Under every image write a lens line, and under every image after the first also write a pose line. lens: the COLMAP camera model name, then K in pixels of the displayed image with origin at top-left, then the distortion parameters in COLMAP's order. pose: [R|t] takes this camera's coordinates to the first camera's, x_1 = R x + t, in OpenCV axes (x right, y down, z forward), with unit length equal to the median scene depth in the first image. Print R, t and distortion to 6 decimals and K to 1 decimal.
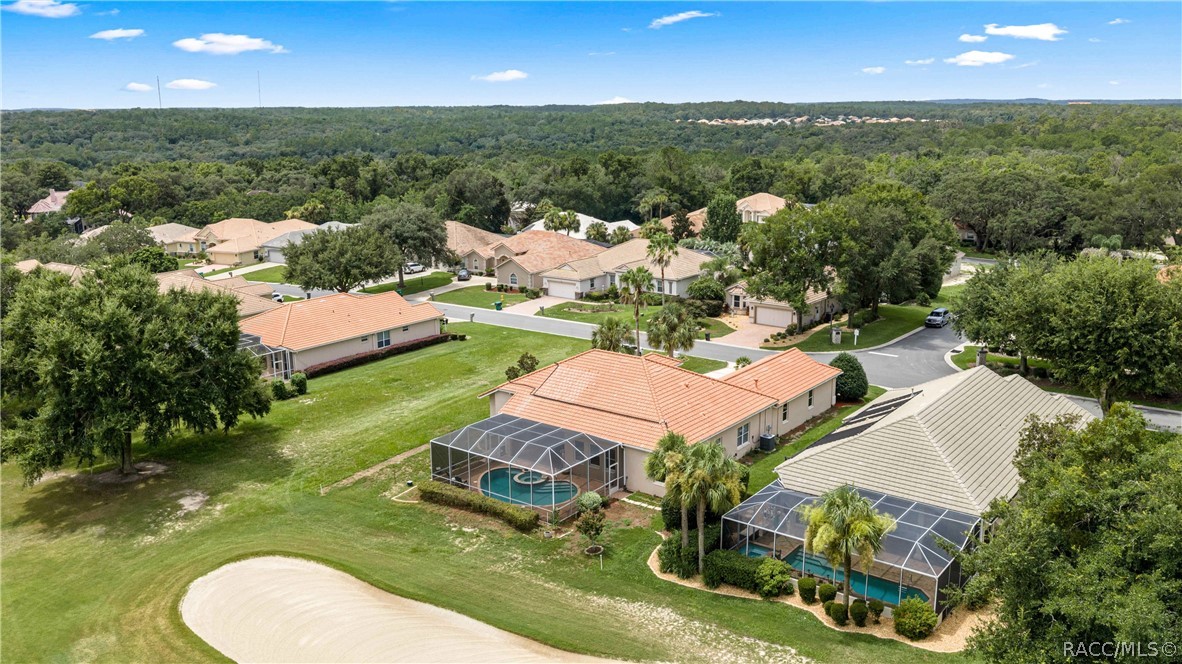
lens RADIAL K [[988.8, 0, 591.0], [0, 988.8, 332.0], [0, 0, 1]] dist [0.008385, 0.001155]
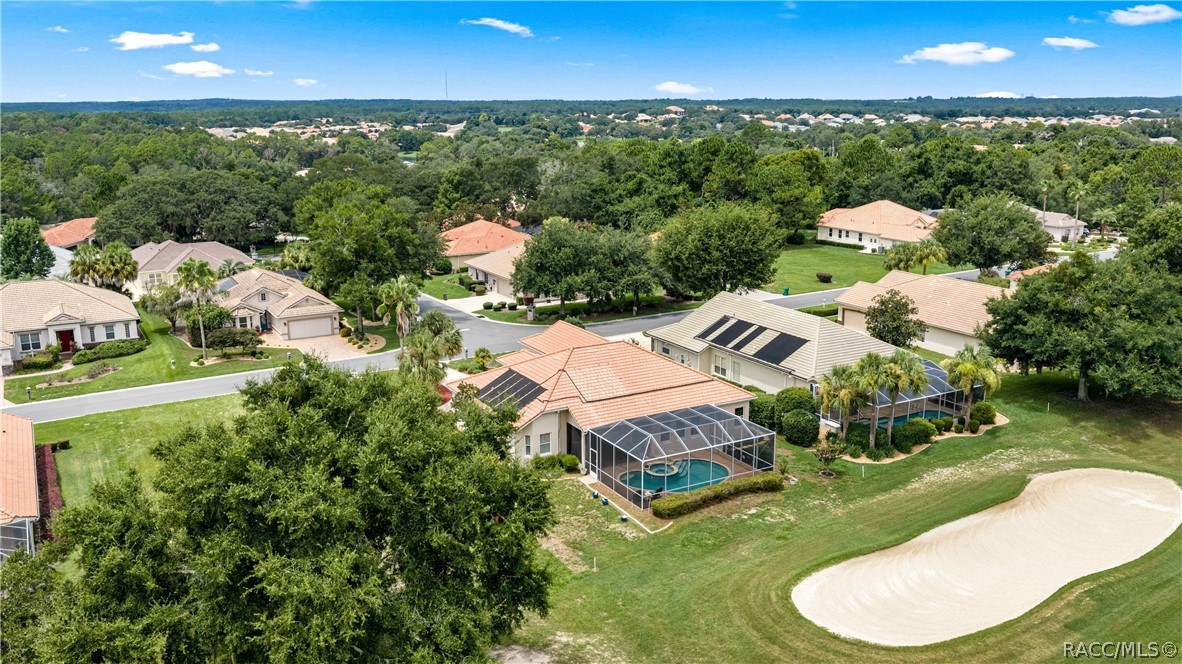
lens RADIAL K [[988.8, 0, 591.0], [0, 988.8, 332.0], [0, 0, 1]] dist [0.008385, 0.001155]
pose [[0.386966, -0.209611, 0.897954, -1.222385], [0.210111, 0.968246, 0.135474, -0.179329], [-0.897837, 0.136246, 0.418720, 0.779935]]
